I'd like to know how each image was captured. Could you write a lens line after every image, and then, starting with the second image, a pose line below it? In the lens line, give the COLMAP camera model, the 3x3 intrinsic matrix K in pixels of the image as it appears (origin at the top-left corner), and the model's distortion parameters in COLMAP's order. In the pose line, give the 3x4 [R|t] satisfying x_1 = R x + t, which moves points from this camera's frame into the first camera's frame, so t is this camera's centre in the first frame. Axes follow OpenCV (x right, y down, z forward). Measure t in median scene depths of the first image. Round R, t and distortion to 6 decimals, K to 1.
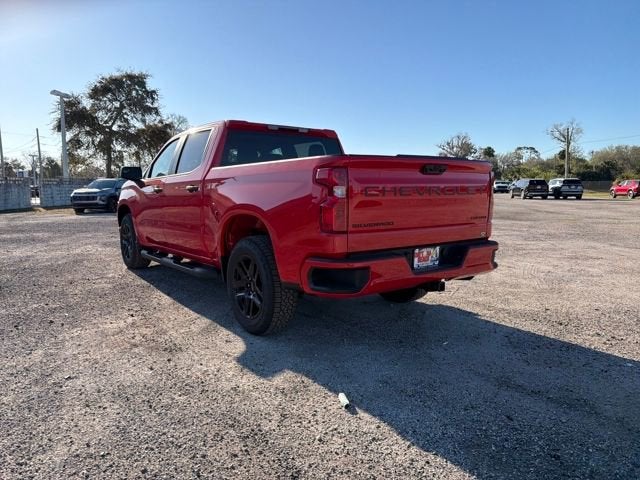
lens RADIAL K [[444.3, 0, 315.4], [0, 444.3, 238.6], [0, 0, 1]] dist [0.088810, -0.117839]
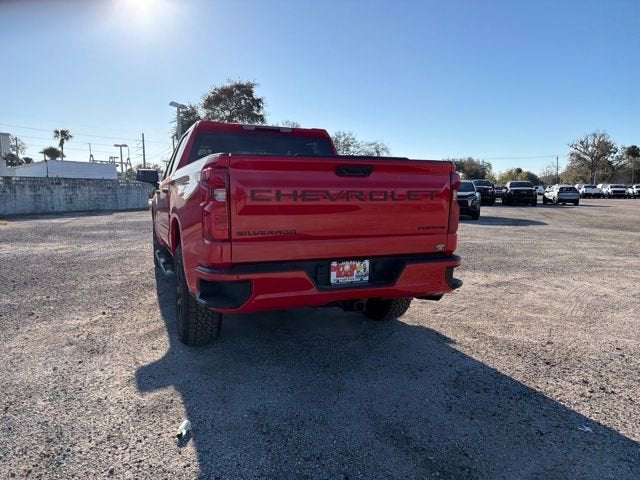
lens RADIAL K [[445.0, 0, 316.3], [0, 445.0, 243.1], [0, 0, 1]] dist [0.081277, -0.104409]
pose [[0.968996, 0.034737, -0.244624, 0.260364], [-0.034150, 0.999395, 0.006641, -0.011562], [0.244706, 0.001918, 0.969595, 0.096225]]
